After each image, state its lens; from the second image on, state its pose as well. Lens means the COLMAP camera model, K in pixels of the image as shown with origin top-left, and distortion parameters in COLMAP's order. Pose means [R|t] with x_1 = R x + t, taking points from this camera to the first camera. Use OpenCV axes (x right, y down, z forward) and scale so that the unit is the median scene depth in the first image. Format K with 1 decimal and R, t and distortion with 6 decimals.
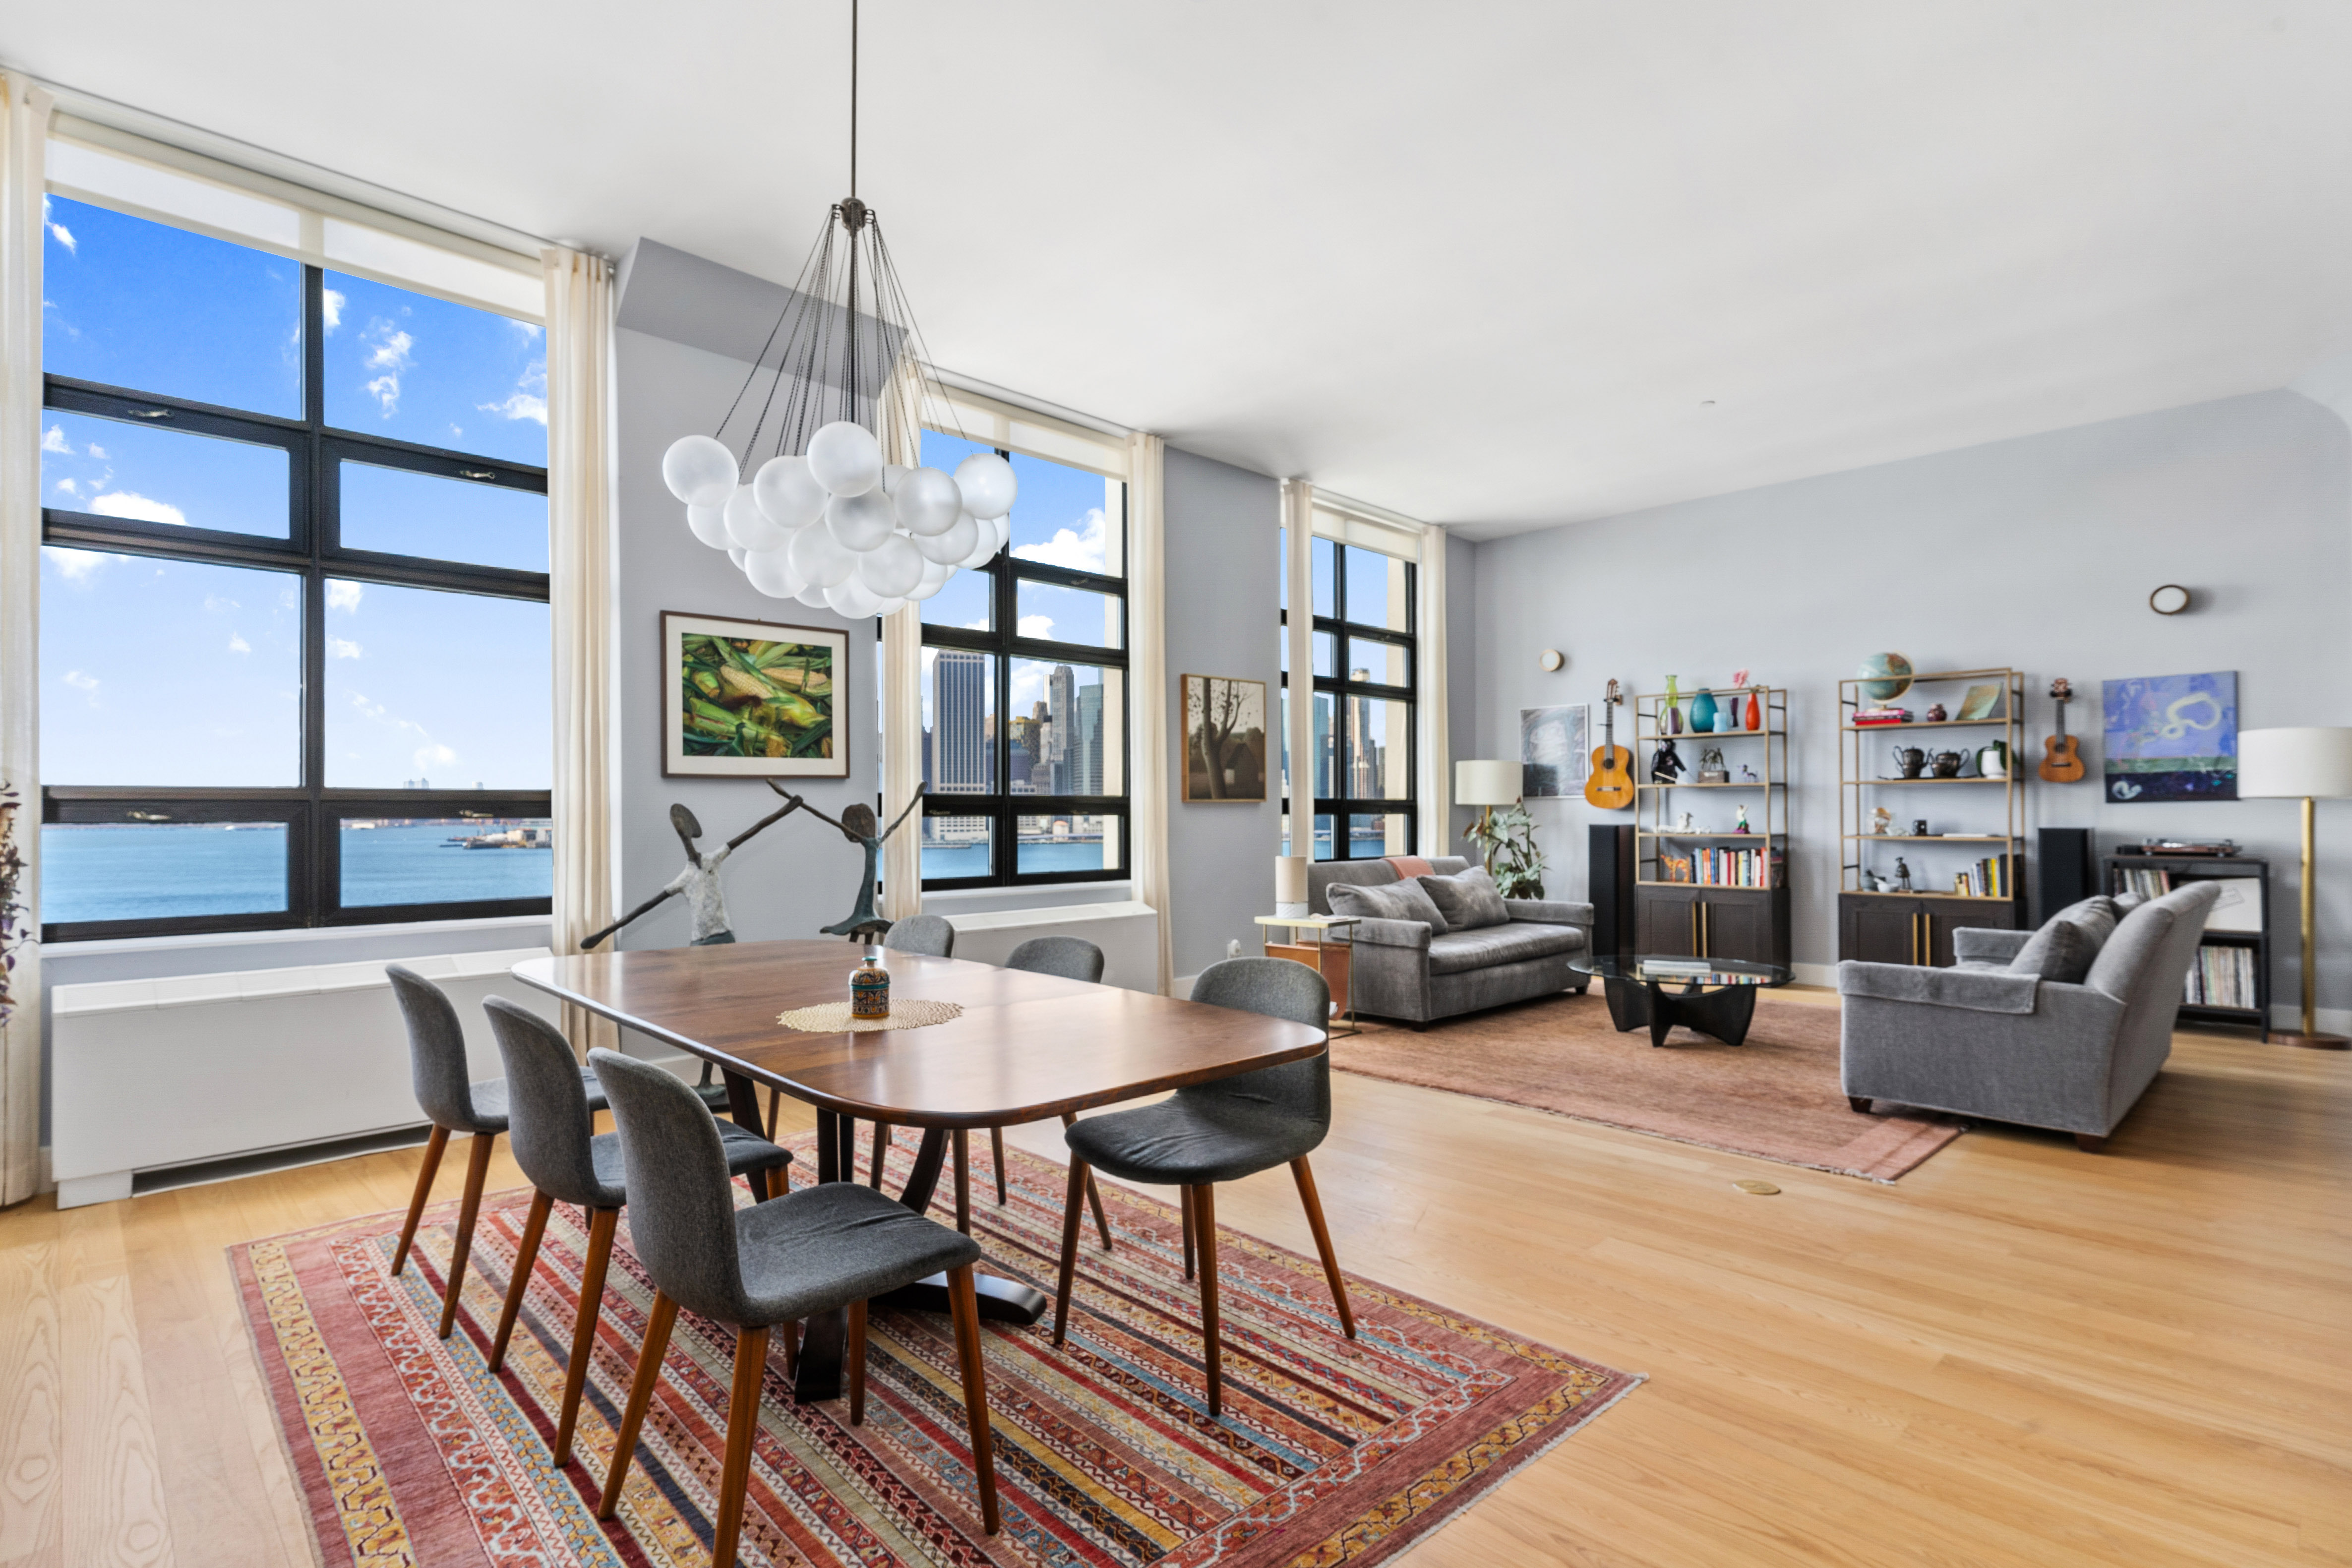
lens RADIAL K [[1122.8, 0, 1162.7], [0, 1122.8, 802.8], [0, 0, 1]] dist [0.002619, -0.000554]
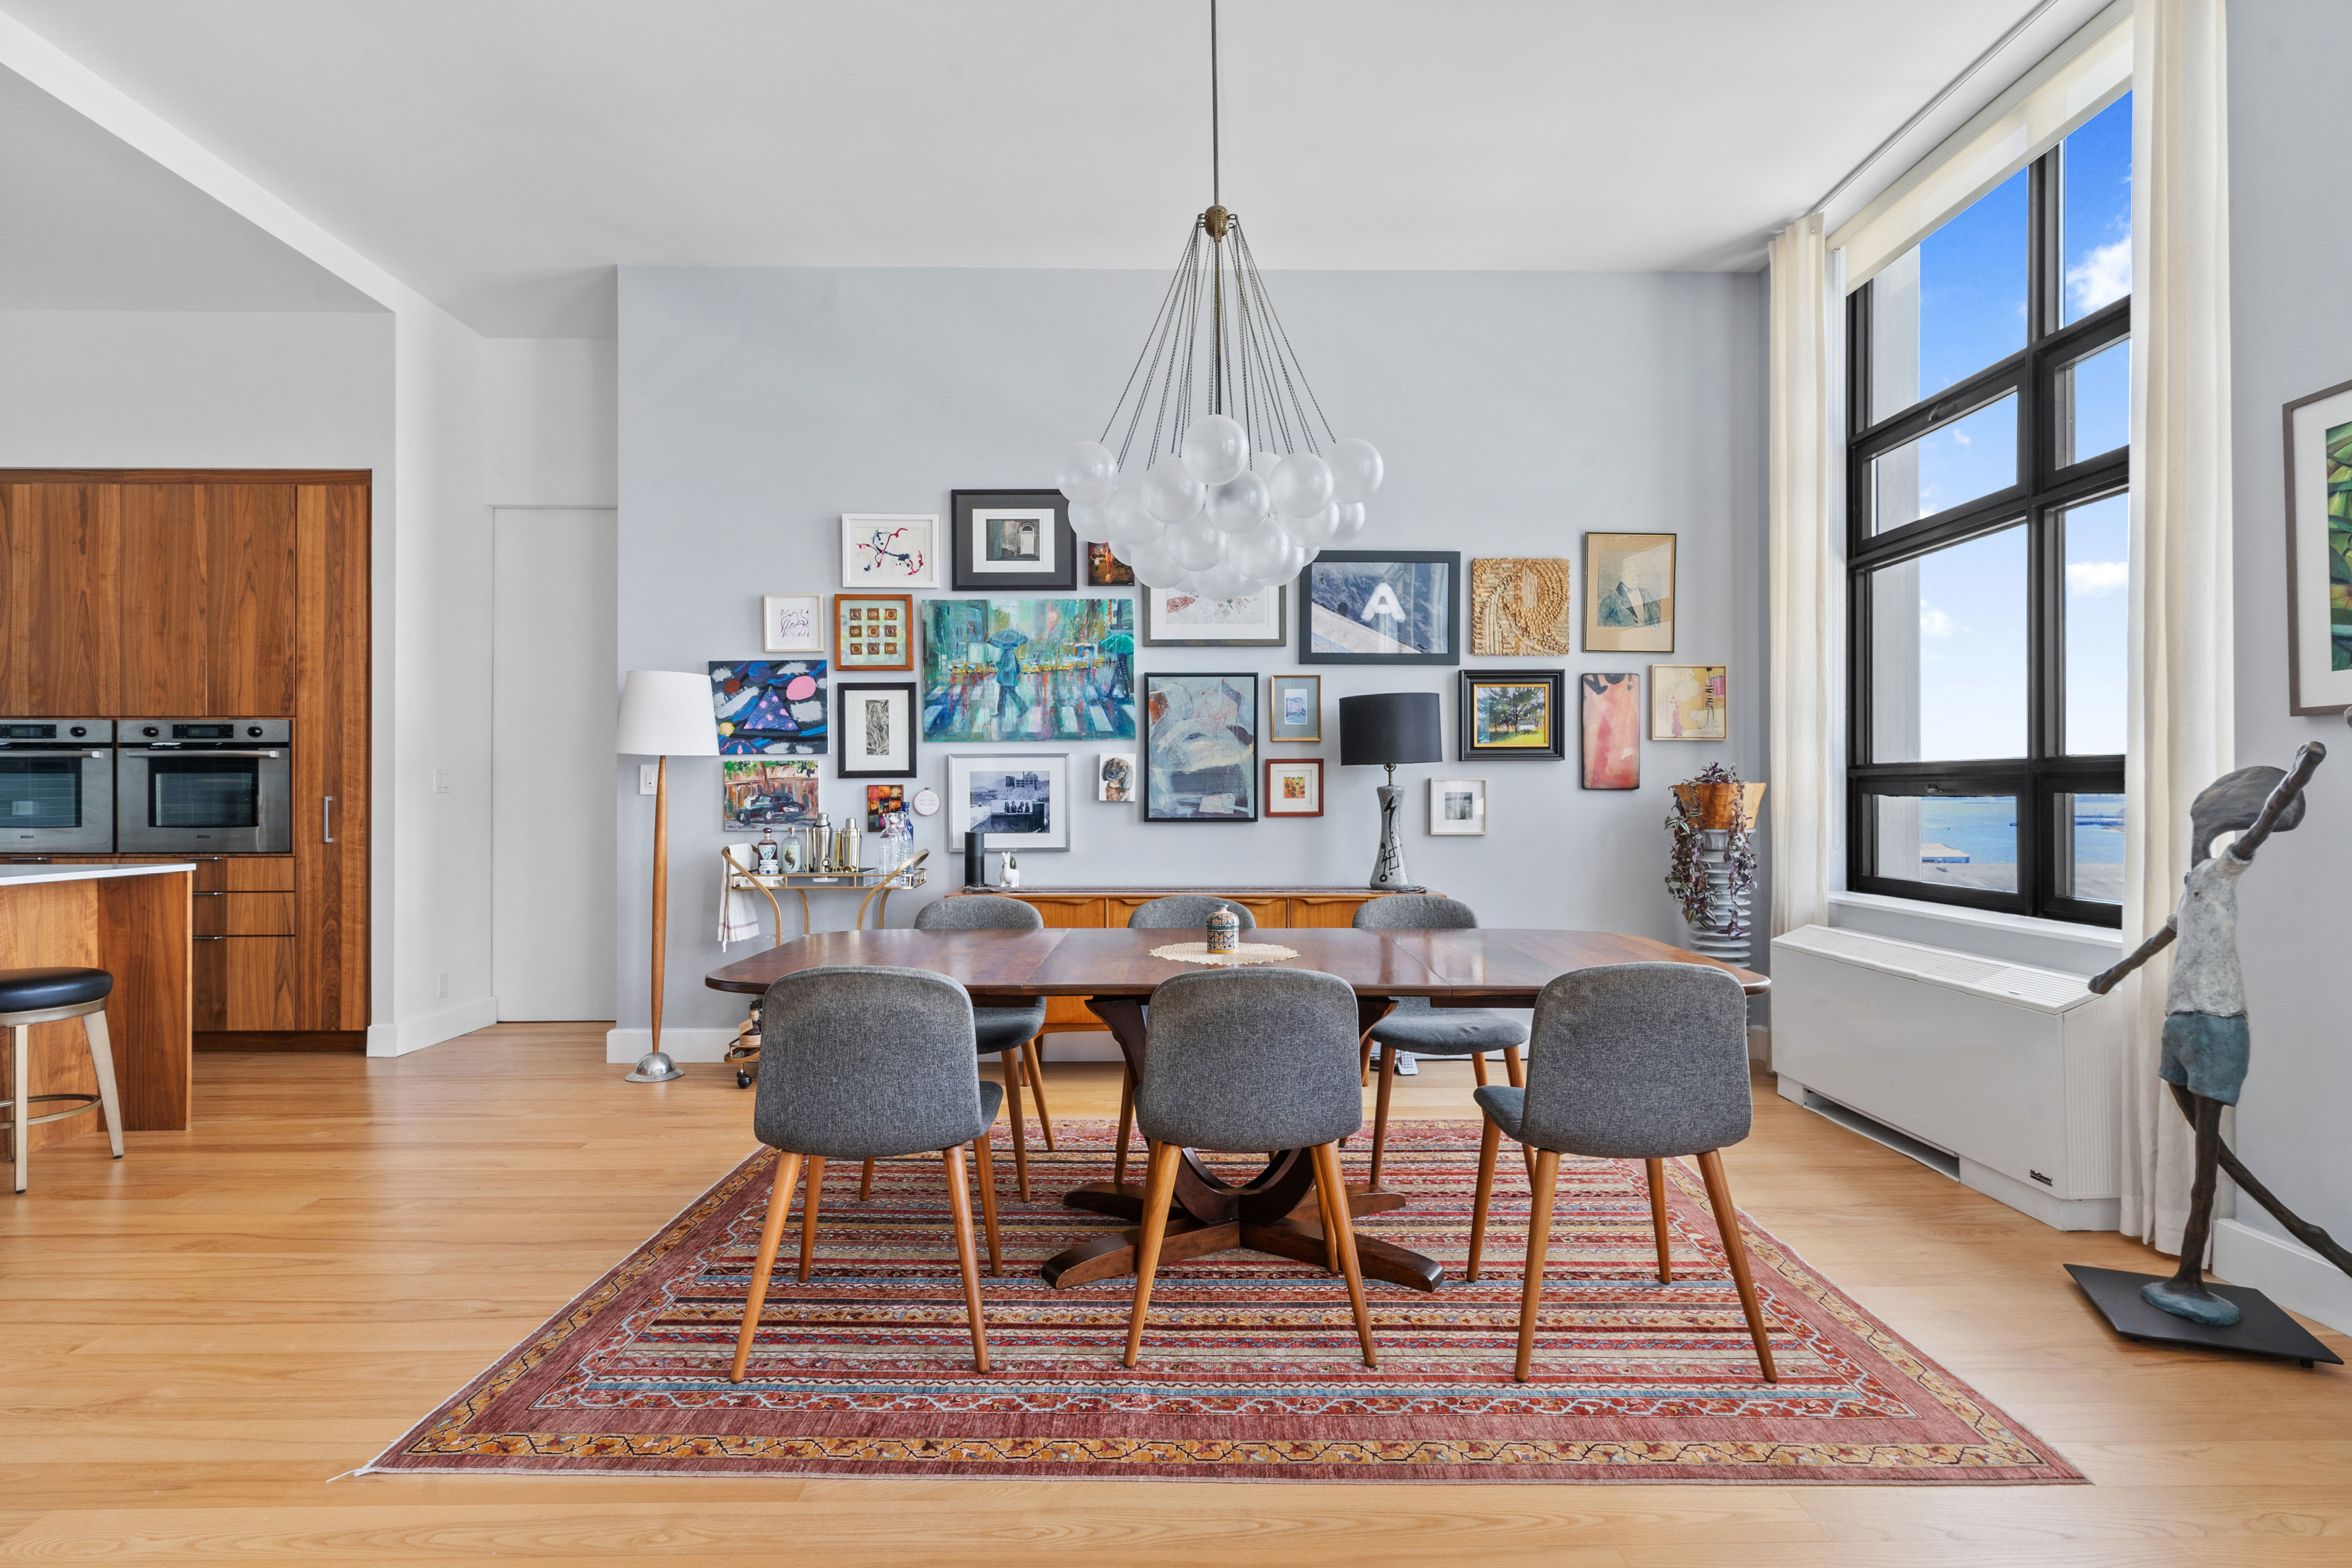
lens RADIAL K [[1122.8, 0, 1177.6], [0, 1122.8, 786.6], [0, 0, 1]] dist [0.002619, -0.000554]
pose [[-0.686610, -0.003282, -0.727018, 0.347267], [0.009548, 0.999863, -0.013531, 0.014054], [0.726963, -0.016232, -0.686485, 1.133750]]
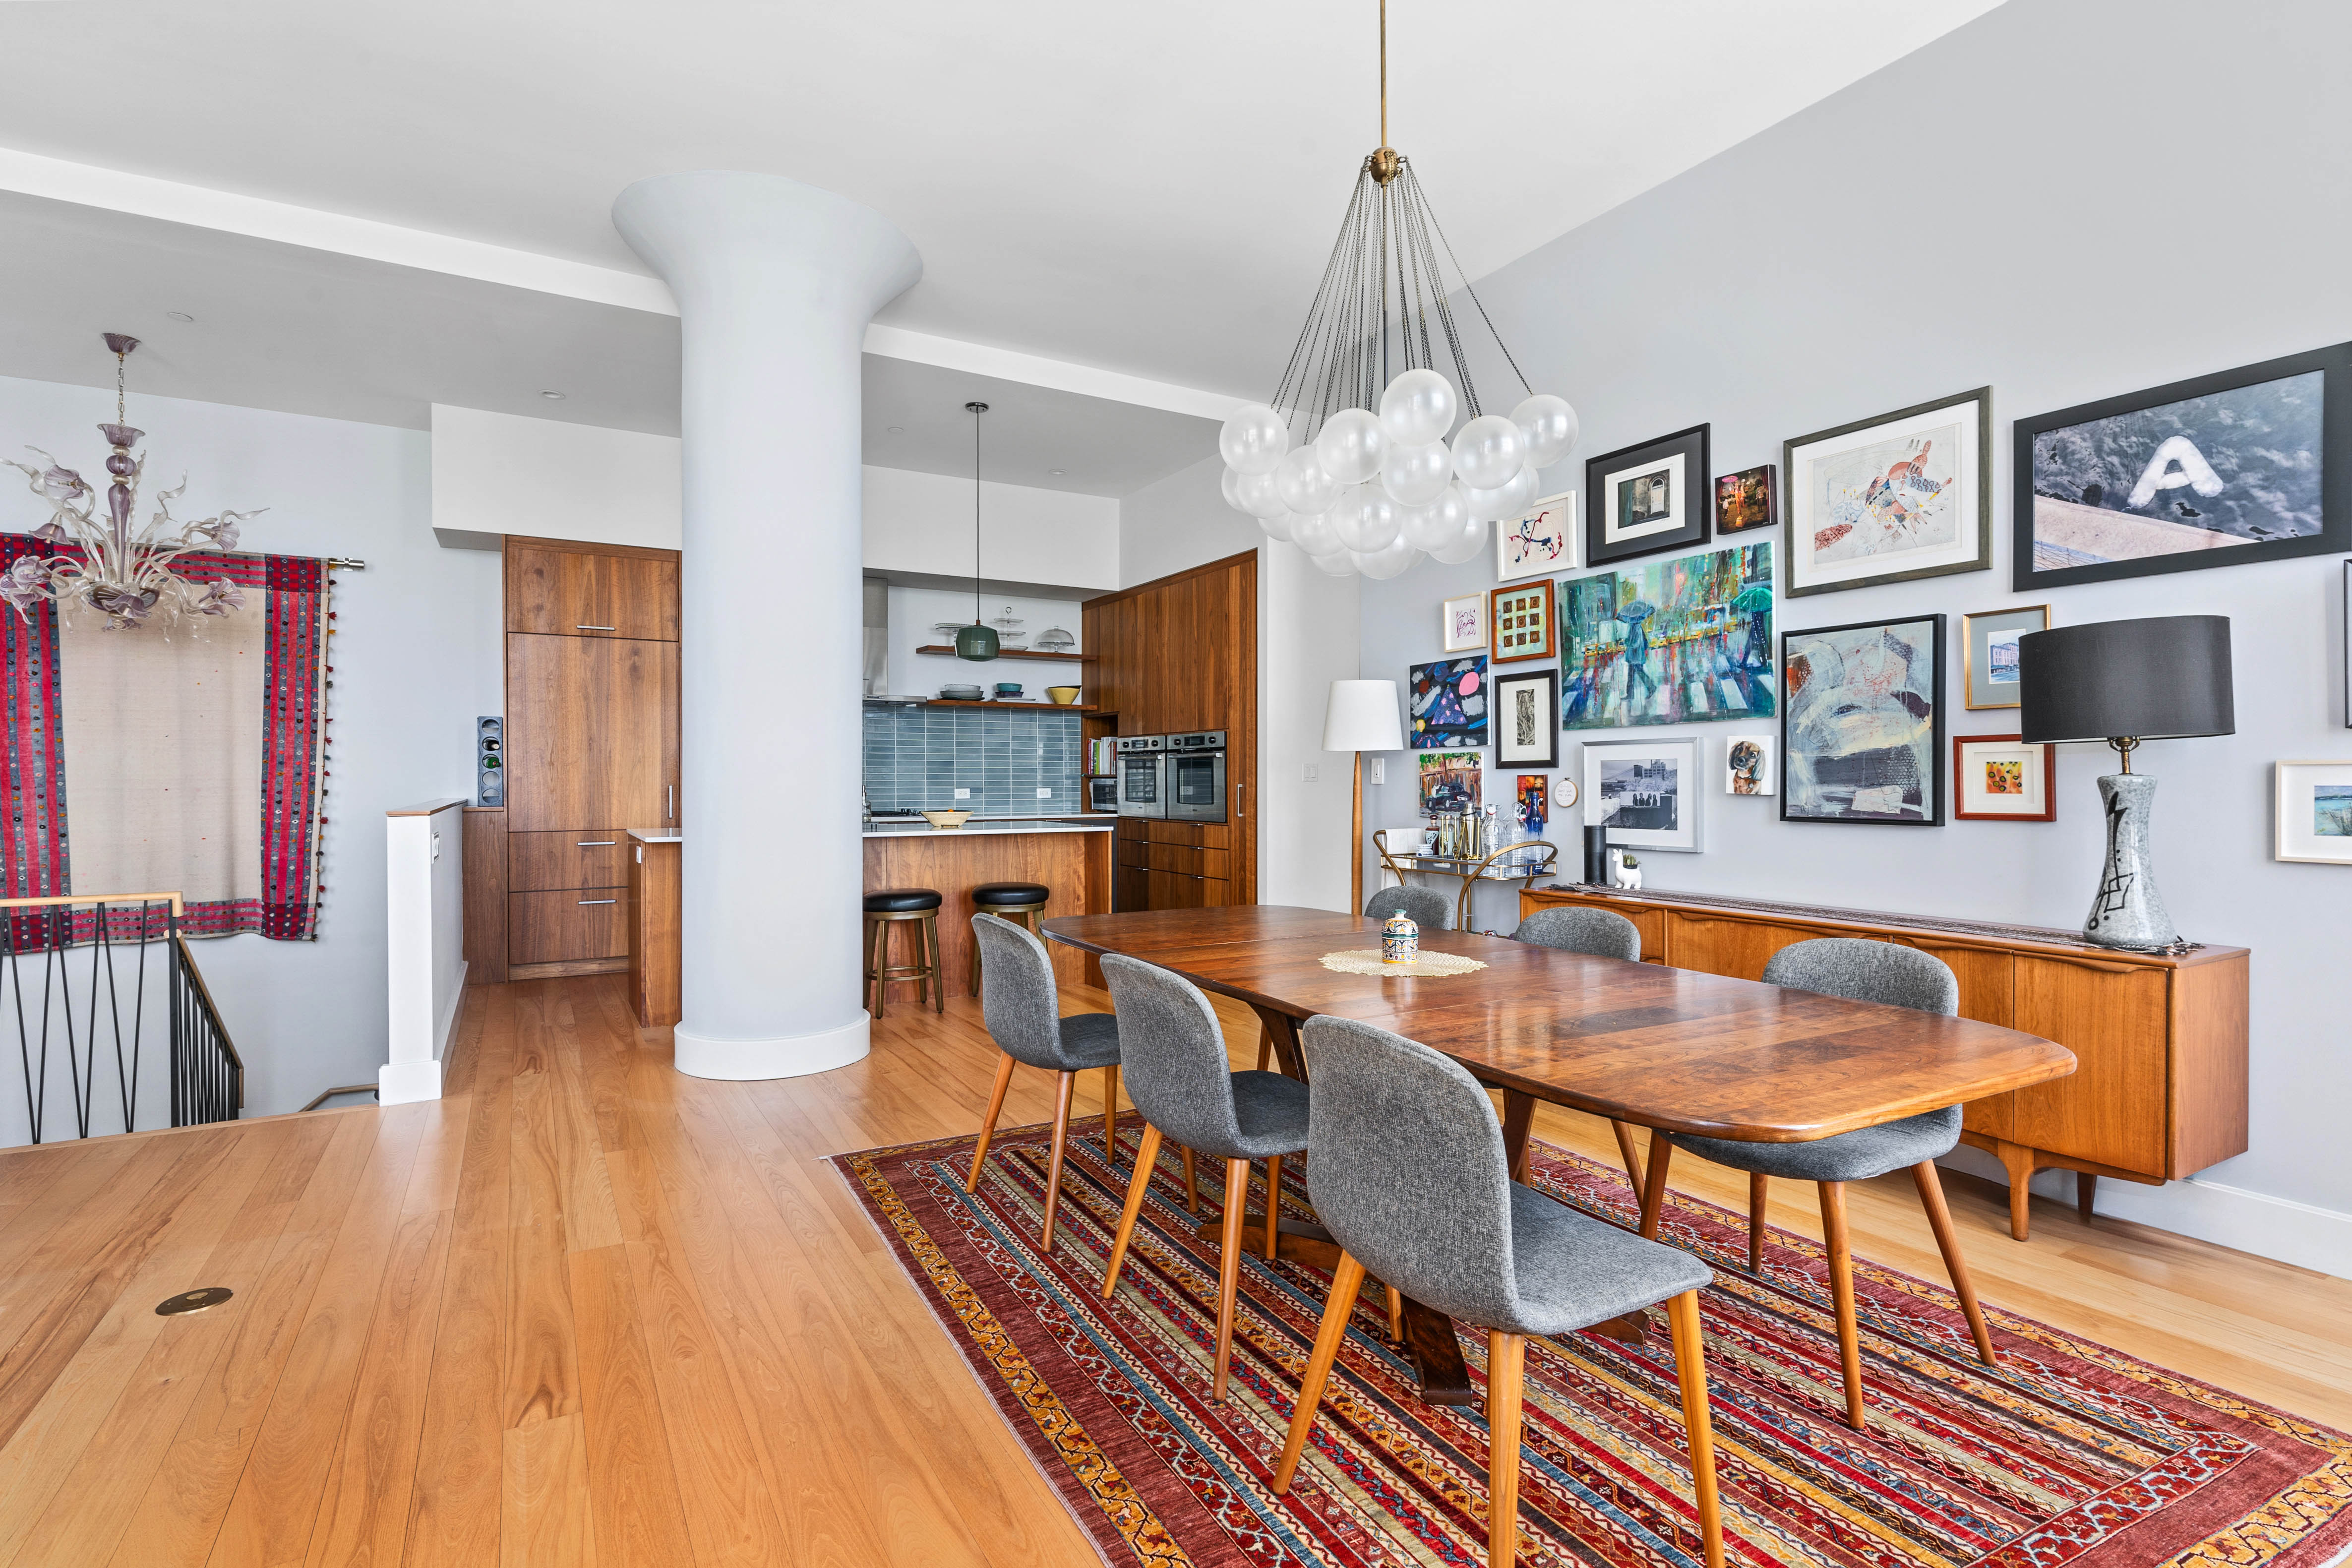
lens RADIAL K [[1122.8, 0, 1164.7], [0, 1122.8, 782.0], [0, 0, 1]] dist [0.002619, -0.000554]
pose [[-0.969441, 0.000894, 0.245324, -0.219517], [-0.001309, 0.999960, -0.008818, 0.011382], [-0.245322, -0.008870, -0.969401, 1.328944]]
